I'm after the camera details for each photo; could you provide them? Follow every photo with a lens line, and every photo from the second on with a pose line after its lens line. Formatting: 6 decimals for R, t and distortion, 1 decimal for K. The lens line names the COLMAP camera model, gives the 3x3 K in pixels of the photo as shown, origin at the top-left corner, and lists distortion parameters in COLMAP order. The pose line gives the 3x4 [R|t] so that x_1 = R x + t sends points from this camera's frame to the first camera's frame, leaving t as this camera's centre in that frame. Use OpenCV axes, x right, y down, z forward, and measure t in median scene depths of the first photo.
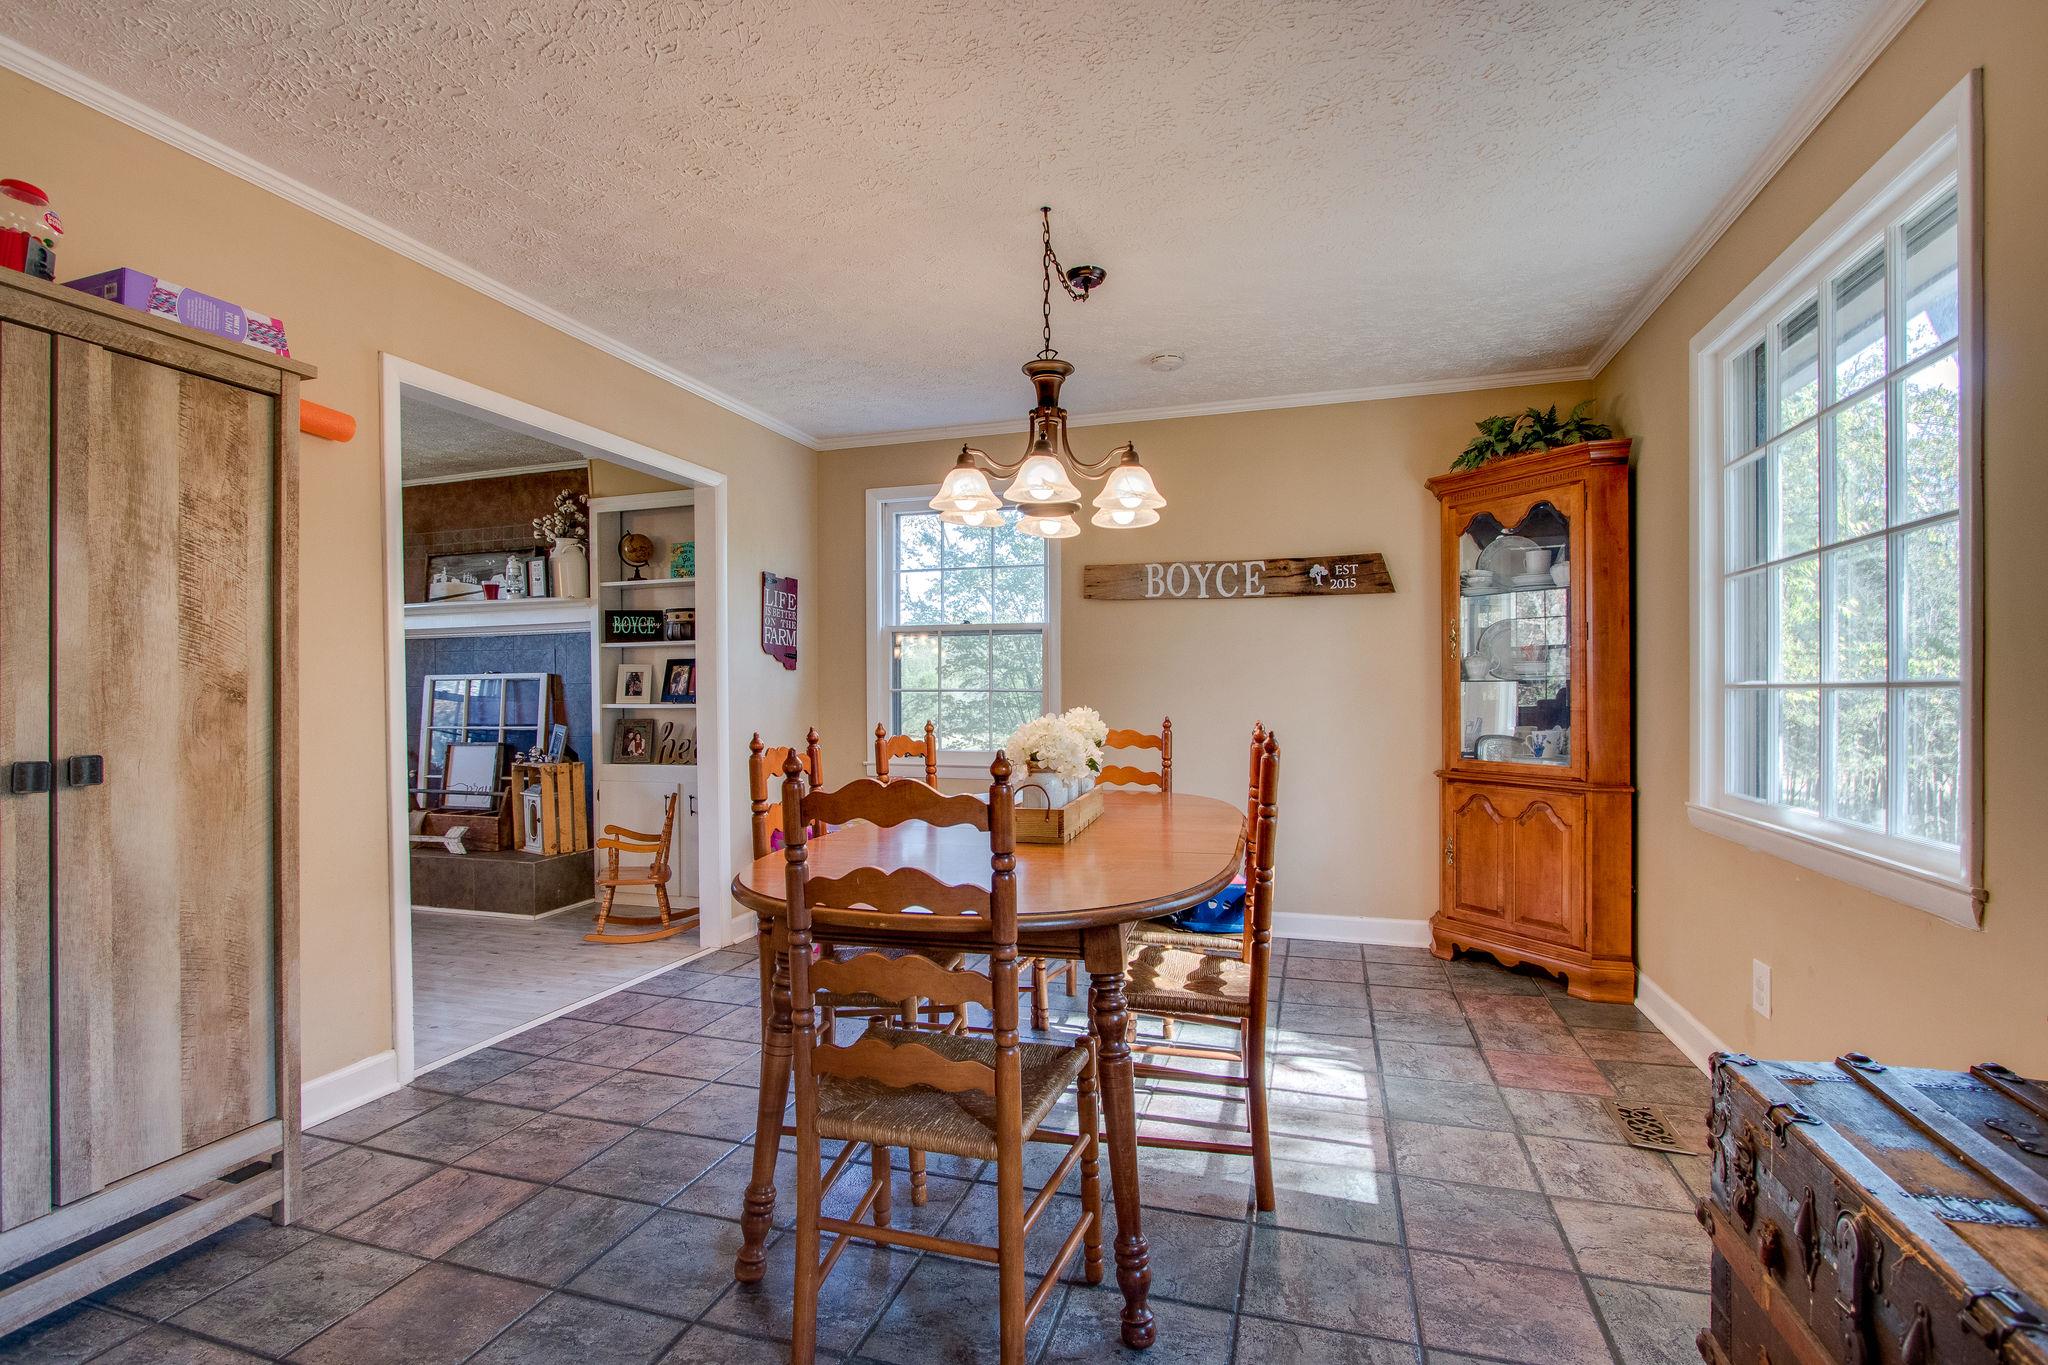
lens RADIAL K [[973.5, 0, 1005.3], [0, 973.5, 710.4], [0, 0, 1]] dist [-0.011043, 0.004466]
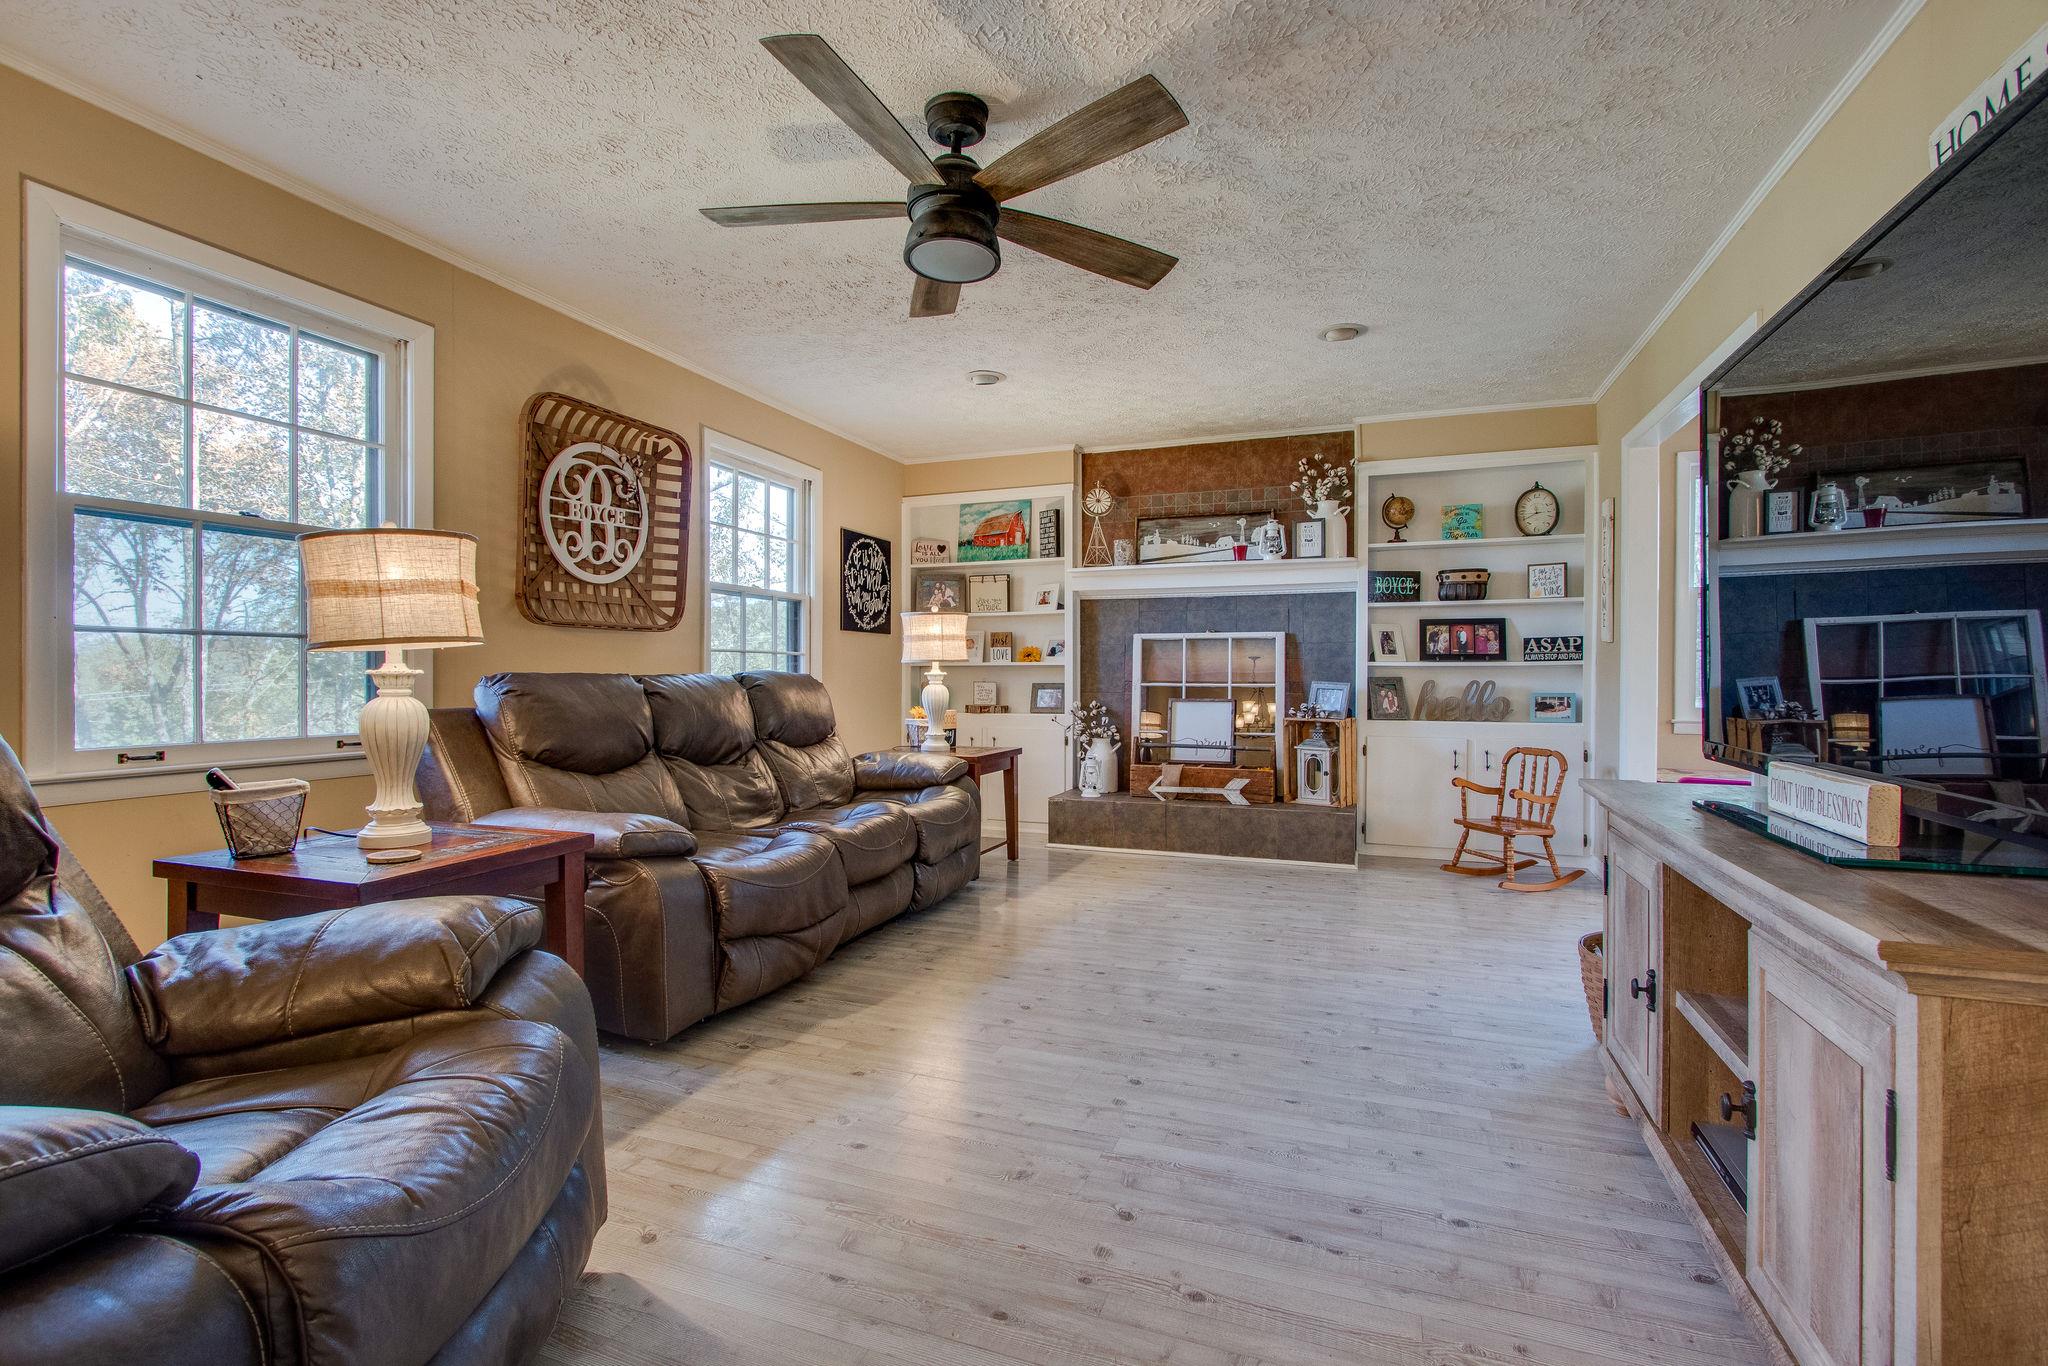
lens RADIAL K [[973.5, 0, 996.1], [0, 973.5, 679.5], [0, 0, 1]] dist [-0.011043, 0.004466]
pose [[0.997502, 0.009802, -0.069954, -0.732440], [-0.009976, 0.999948, -0.002133, 0.018064], [0.069930, 0.002825, 0.997548, -0.054065]]
